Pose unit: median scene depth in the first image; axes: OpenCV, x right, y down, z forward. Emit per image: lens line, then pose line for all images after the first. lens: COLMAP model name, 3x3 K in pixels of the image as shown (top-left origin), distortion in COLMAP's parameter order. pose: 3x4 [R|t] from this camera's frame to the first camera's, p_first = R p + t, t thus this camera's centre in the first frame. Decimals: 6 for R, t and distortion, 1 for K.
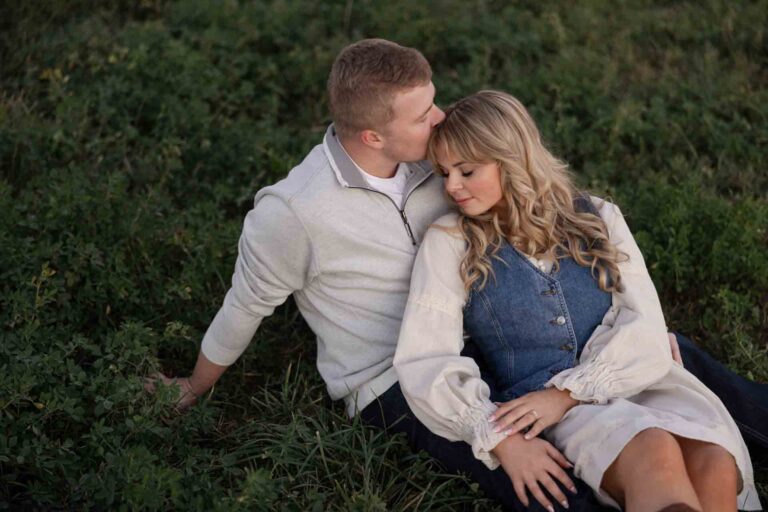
lens RADIAL K [[1442.6, 0, 384.0], [0, 1442.6, 256.0], [0, 0, 1]] dist [0.009376, -0.010486]
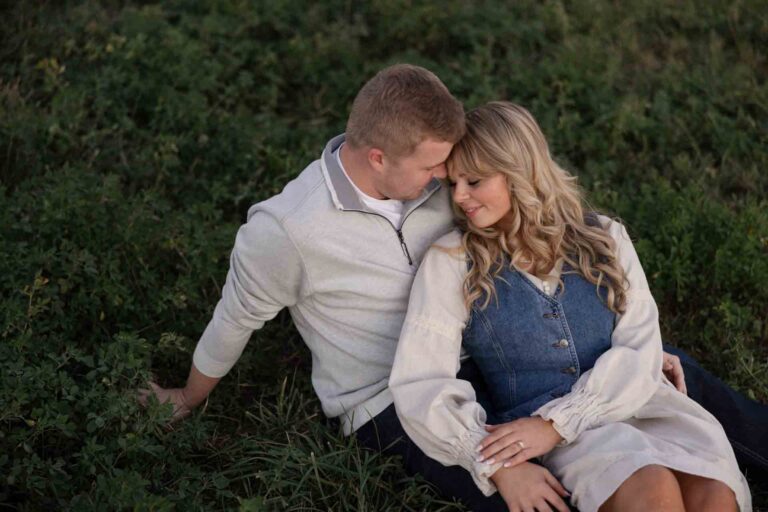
lens RADIAL K [[1442.6, 0, 384.0], [0, 1442.6, 256.0], [0, 0, 1]] dist [0.009376, -0.010486]
pose [[0.999954, 0.009559, -0.000929, 0.002330], [-0.009527, 0.999521, 0.029430, -0.034882], [0.001210, -0.029420, 0.999566, 0.013575]]
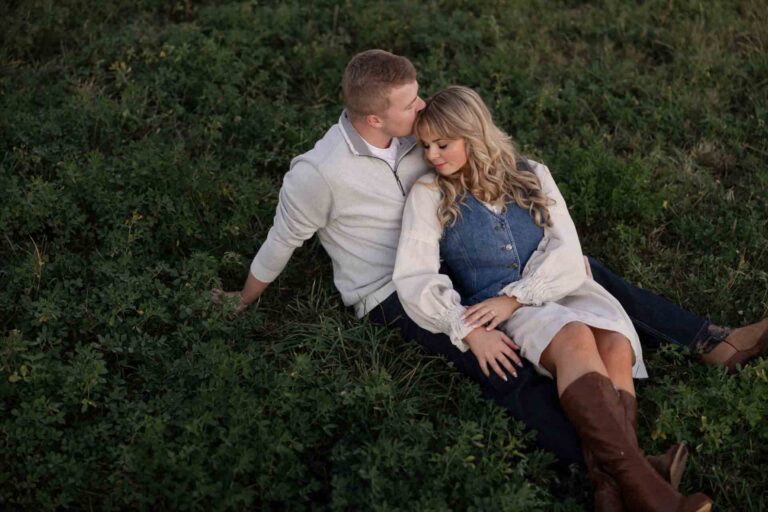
lens RADIAL K [[1156.4, 0, 384.0], [0, 1156.4, 256.0], [0, 0, 1]] dist [0.010080, 0.027740]
pose [[0.999290, -0.011077, 0.036009, -0.034322], [0.009153, 0.998544, 0.053170, -0.007683], [-0.036546, -0.052803, 0.997936, -0.111779]]
